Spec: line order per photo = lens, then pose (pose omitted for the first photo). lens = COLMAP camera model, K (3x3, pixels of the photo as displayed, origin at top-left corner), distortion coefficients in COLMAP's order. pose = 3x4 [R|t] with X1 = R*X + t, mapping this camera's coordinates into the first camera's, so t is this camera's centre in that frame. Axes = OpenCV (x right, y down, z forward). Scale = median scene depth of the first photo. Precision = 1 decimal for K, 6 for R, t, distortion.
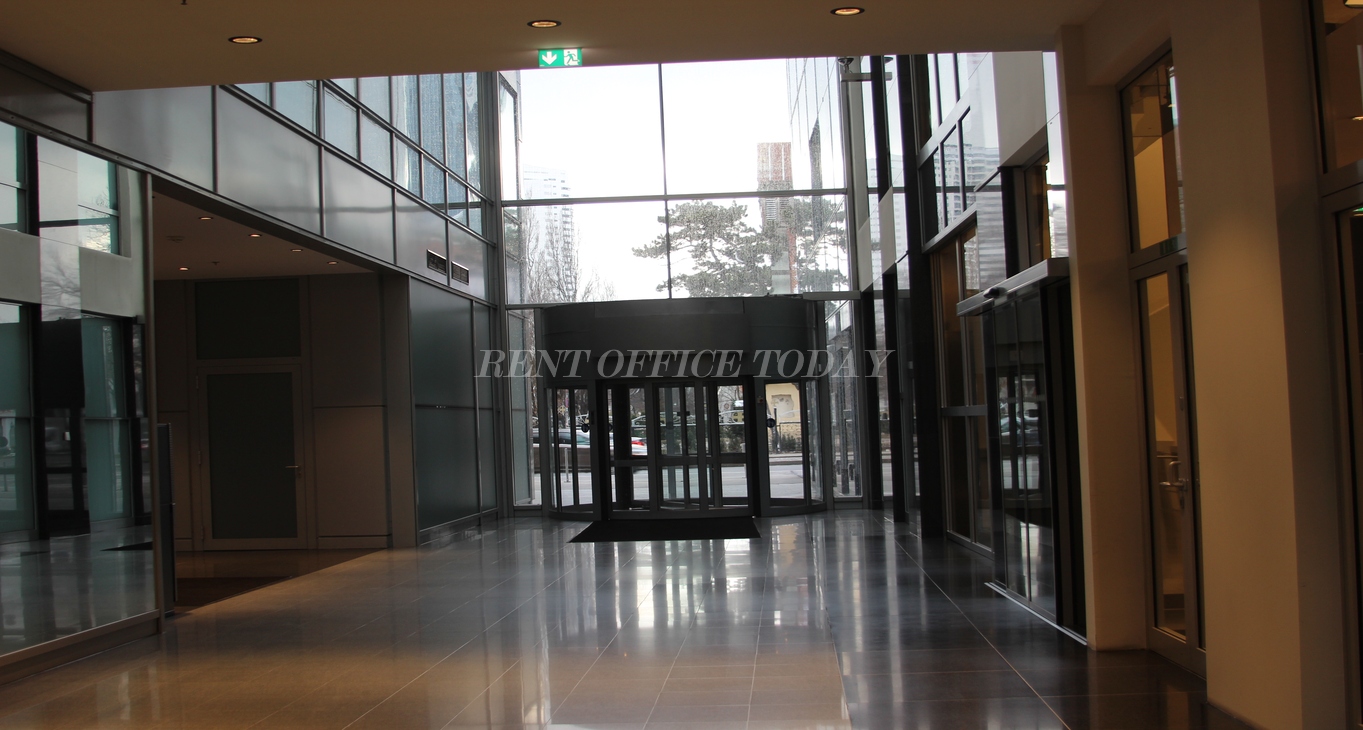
lens RADIAL K [[1775.7, 0, 681.5], [0, 1775.7, 365.0], [0, 0, 1]] dist [-0.040446, -0.025320]
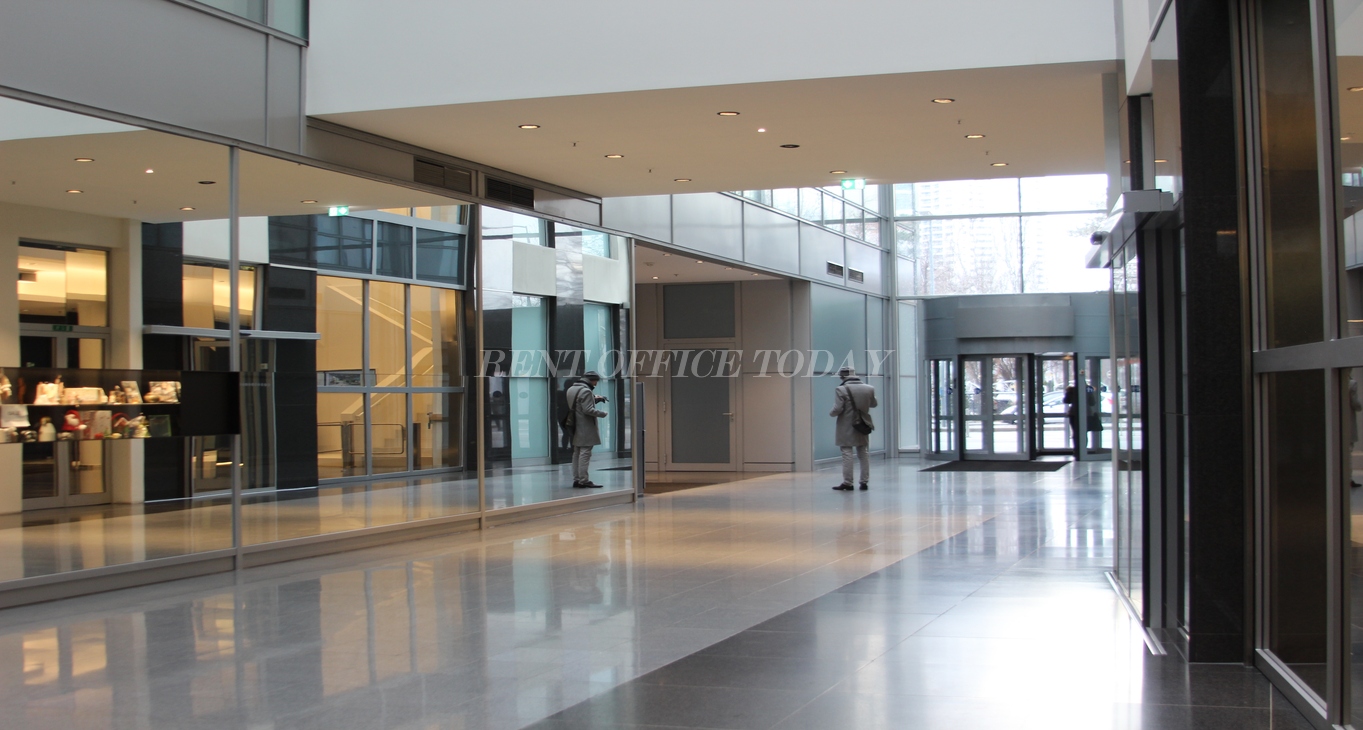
lens RADIAL K [[1775.7, 0, 681.5], [0, 1775.7, 365.0], [0, 0, 1]] dist [-0.040446, -0.025320]
pose [[0.965457, 0.028035, -0.259050, 0.113444], [-0.019525, 0.999184, 0.035368, -0.032947], [0.259830, -0.029088, 0.965216, -0.383775]]
